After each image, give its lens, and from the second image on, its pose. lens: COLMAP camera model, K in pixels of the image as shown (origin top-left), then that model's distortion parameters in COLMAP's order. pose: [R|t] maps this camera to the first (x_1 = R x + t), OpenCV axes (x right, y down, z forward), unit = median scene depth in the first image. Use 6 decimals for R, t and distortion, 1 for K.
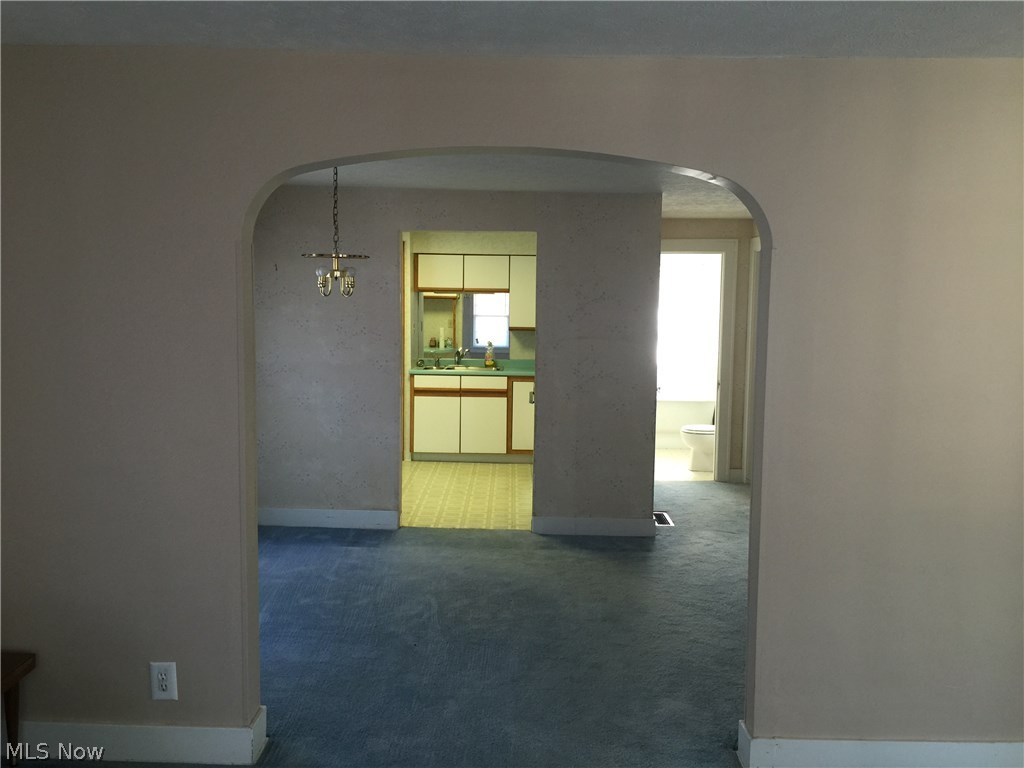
lens RADIAL K [[880.1, 0, 511.0], [0, 880.1, 383.0], [0, 0, 1]] dist [0.061280, 0.001380]
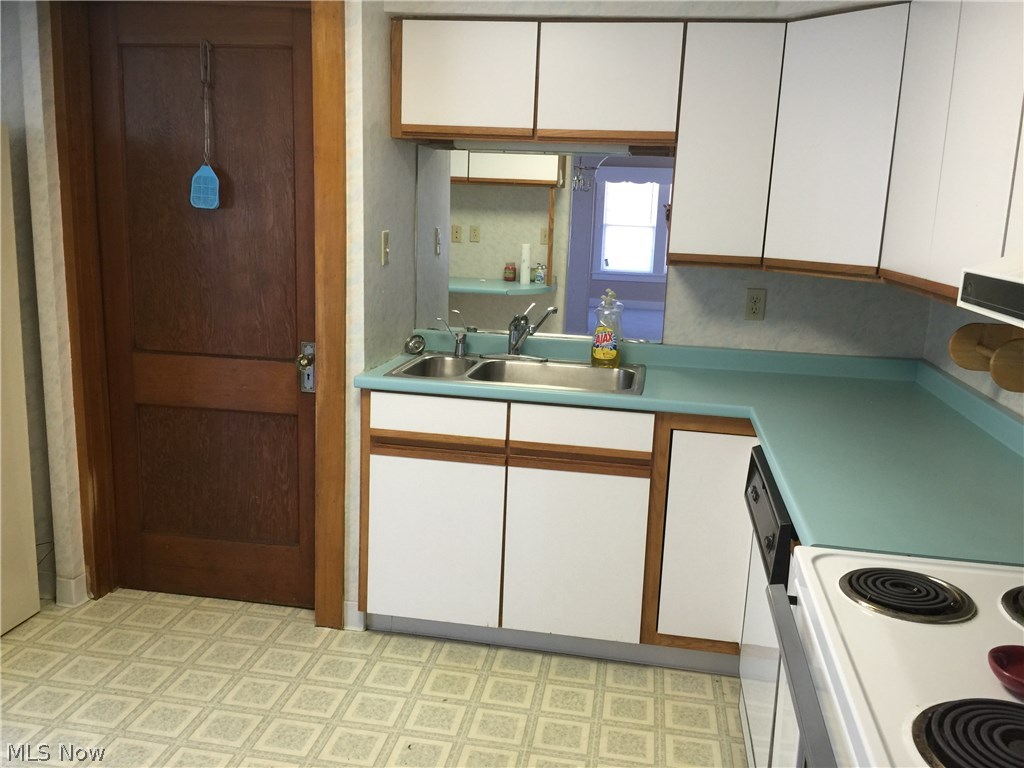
lens RADIAL K [[880.1, 0, 512.9], [0, 880.1, 382.2], [0, 0, 1]] dist [0.061280, 0.001380]
pose [[0.987415, 0.053777, -0.148725, -0.008248], [-0.038921, 0.994120, 0.101052, -0.047770], [0.153285, -0.093992, 0.983702, 0.678223]]
